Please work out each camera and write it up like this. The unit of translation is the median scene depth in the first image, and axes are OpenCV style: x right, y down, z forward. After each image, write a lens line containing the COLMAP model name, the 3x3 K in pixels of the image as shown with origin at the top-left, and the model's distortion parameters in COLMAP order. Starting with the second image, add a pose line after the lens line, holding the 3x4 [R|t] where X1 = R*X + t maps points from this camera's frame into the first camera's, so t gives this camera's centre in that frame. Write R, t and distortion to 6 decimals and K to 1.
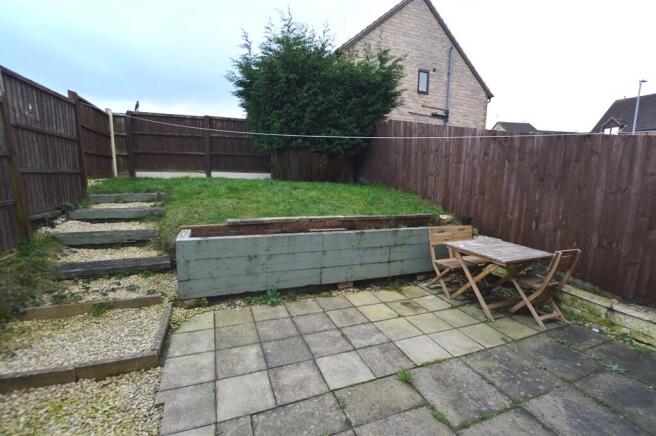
lens RADIAL K [[292.0, 0, 328.0], [0, 292.0, 218.0], [0, 0, 1]] dist [-0.023605, -0.000014]
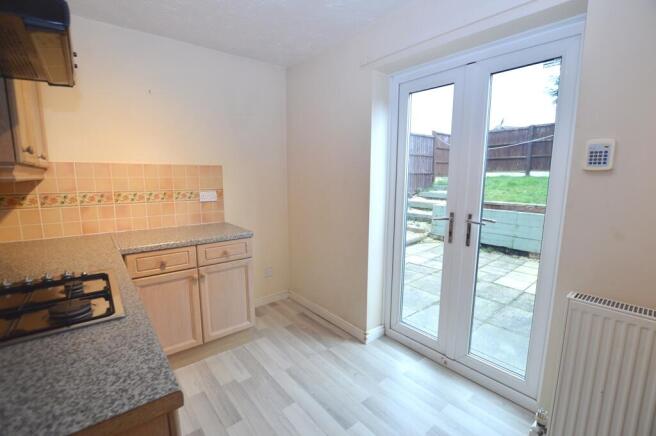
lens RADIAL K [[292.0, 0, 328.0], [0, 292.0, 218.0], [0, 0, 1]] dist [-0.023605, -0.000014]
pose [[0.310676, 0.116757, -0.943318, 0.763036], [-0.127253, 0.988602, 0.080452, 0.063716], [0.941959, 0.095045, 0.321993, -0.228249]]
